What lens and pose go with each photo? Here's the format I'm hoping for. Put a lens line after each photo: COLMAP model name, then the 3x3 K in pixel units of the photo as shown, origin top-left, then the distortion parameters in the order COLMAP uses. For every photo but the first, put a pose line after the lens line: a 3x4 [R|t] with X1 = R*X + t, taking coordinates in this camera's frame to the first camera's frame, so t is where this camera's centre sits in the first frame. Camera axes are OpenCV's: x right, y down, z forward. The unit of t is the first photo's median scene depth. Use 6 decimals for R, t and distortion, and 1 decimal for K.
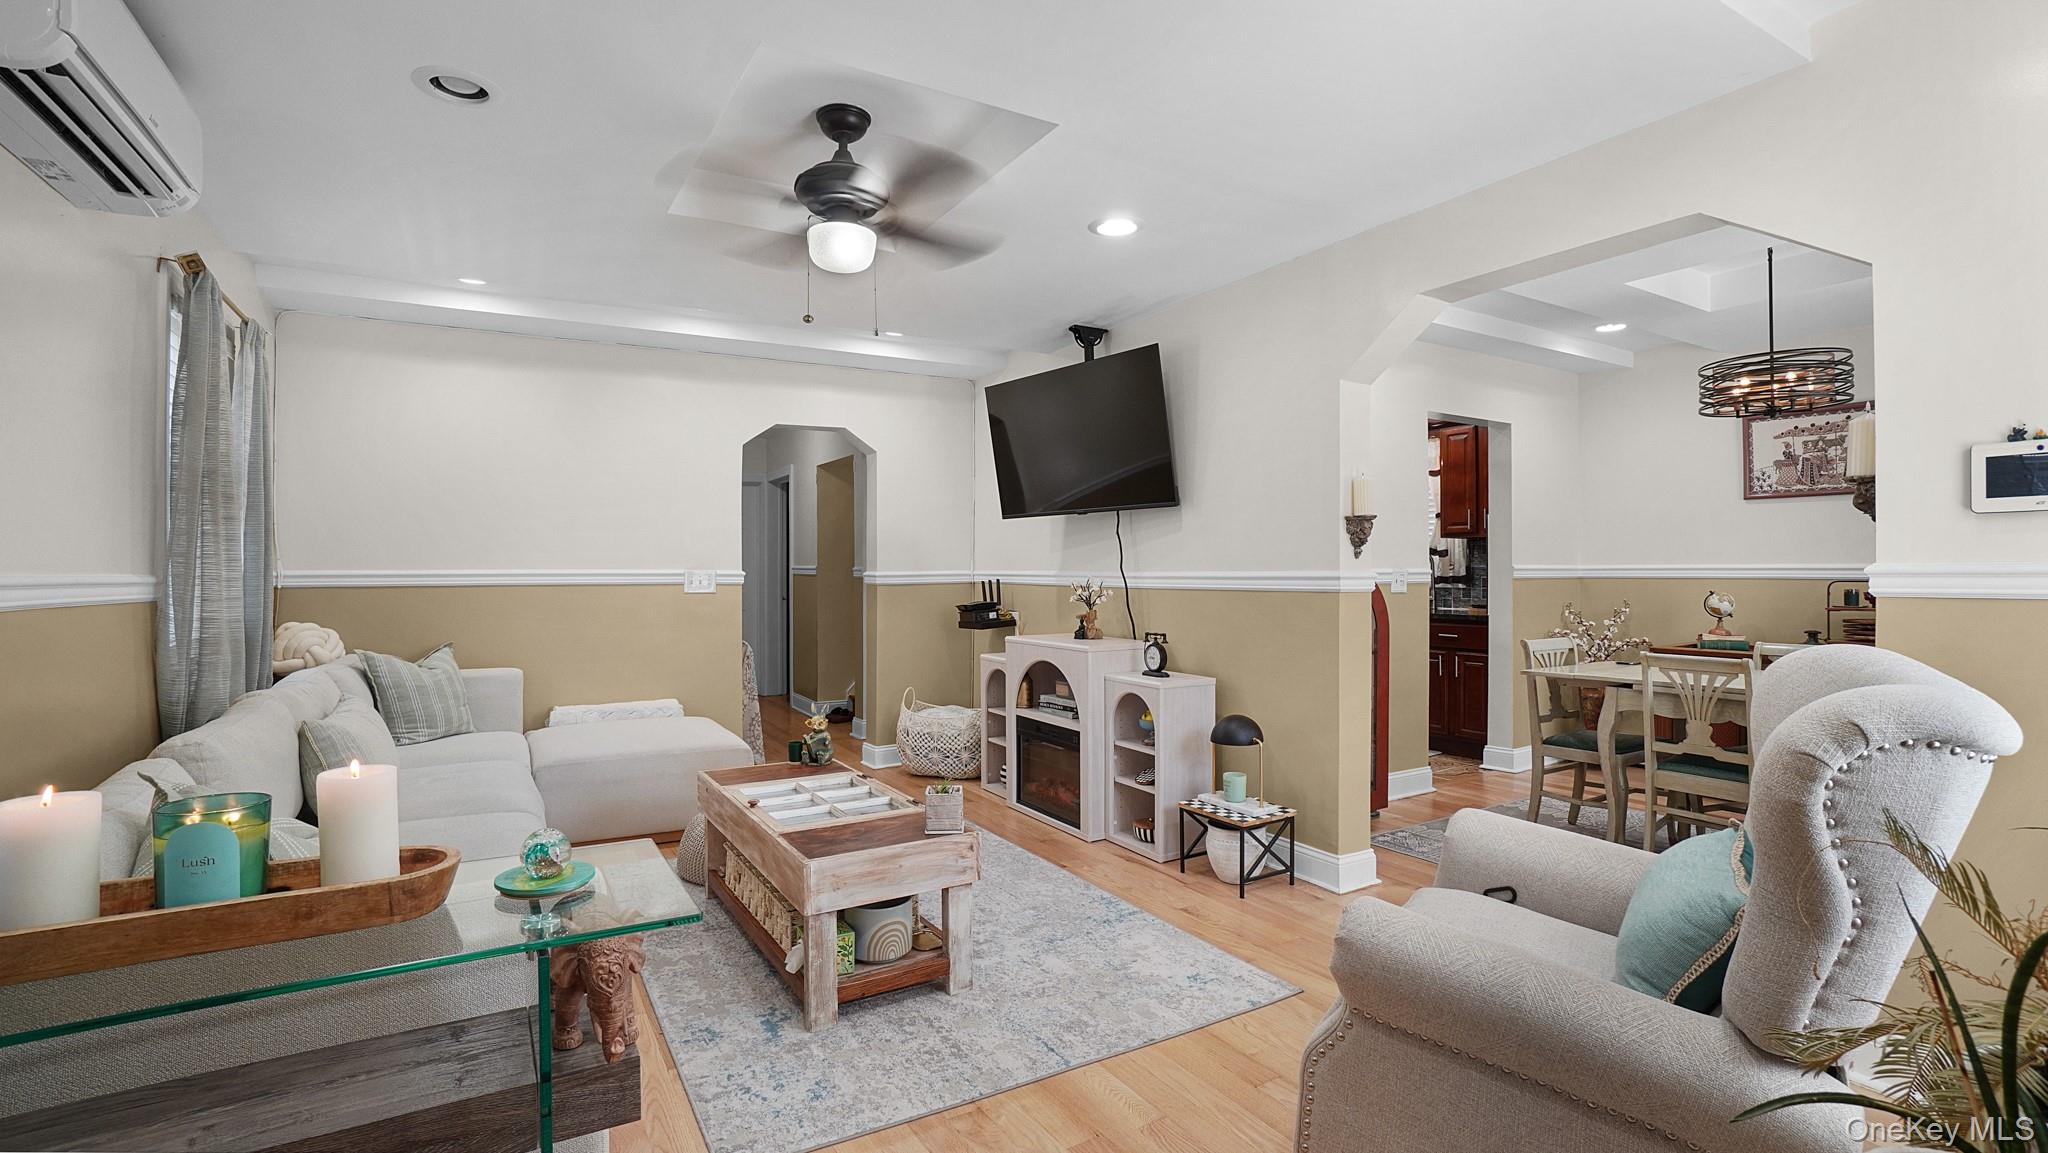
lens RADIAL K [[913.1, 0, 1003.1], [0, 913.1, 573.1], [0, 0, 1]] dist [-0.028336, 0.000353]
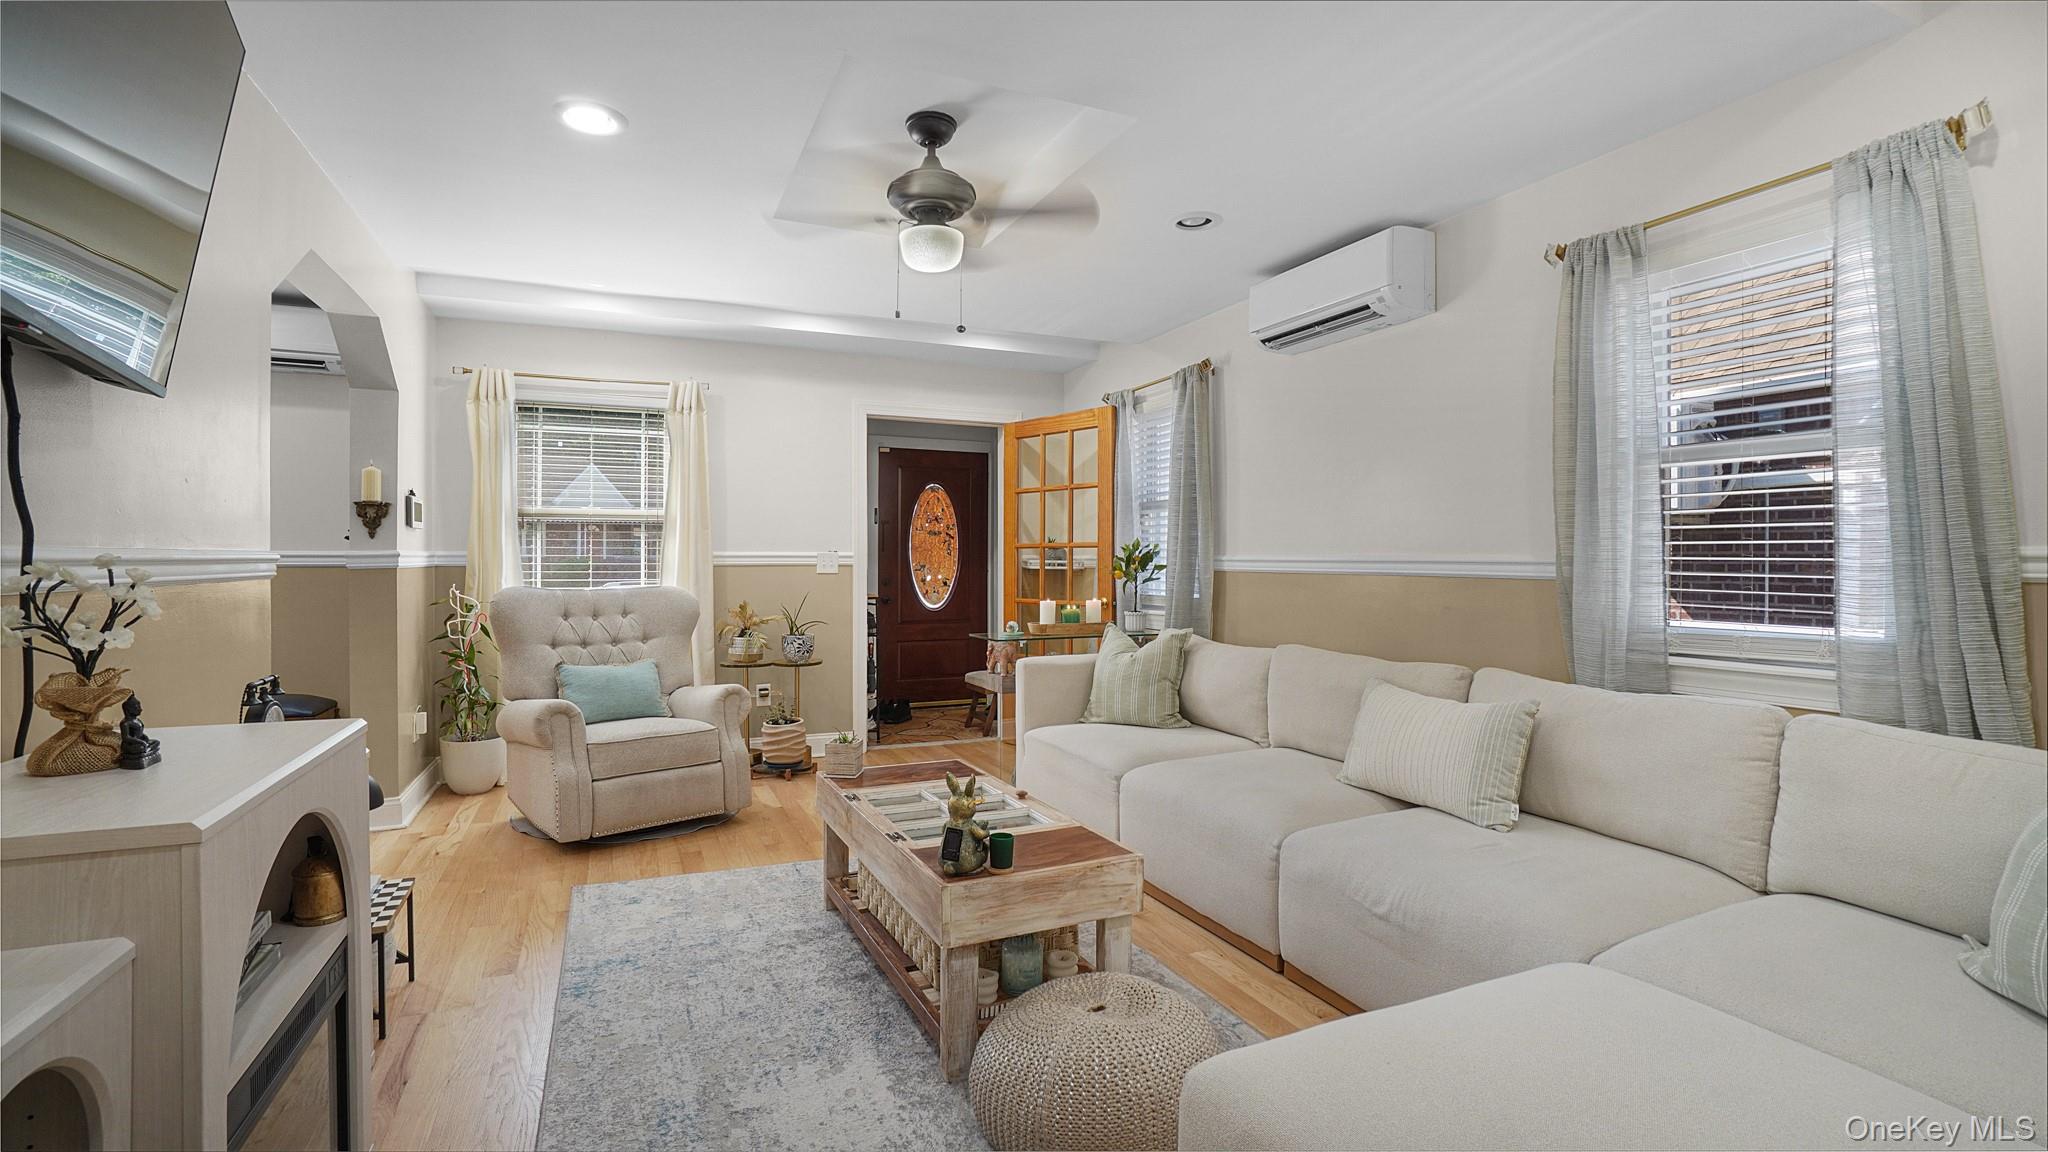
lens RADIAL K [[938.4, 0, 1022.3], [0, 938.4, 568.3], [0, 0, 1]] dist [-0.063062, 0.024619]
pose [[-0.994963, -0.002675, 0.100205, -0.385844], [-0.001492, 0.999928, 0.011878, 0.000909], [-0.100229, 0.011669, -0.994896, 2.034945]]
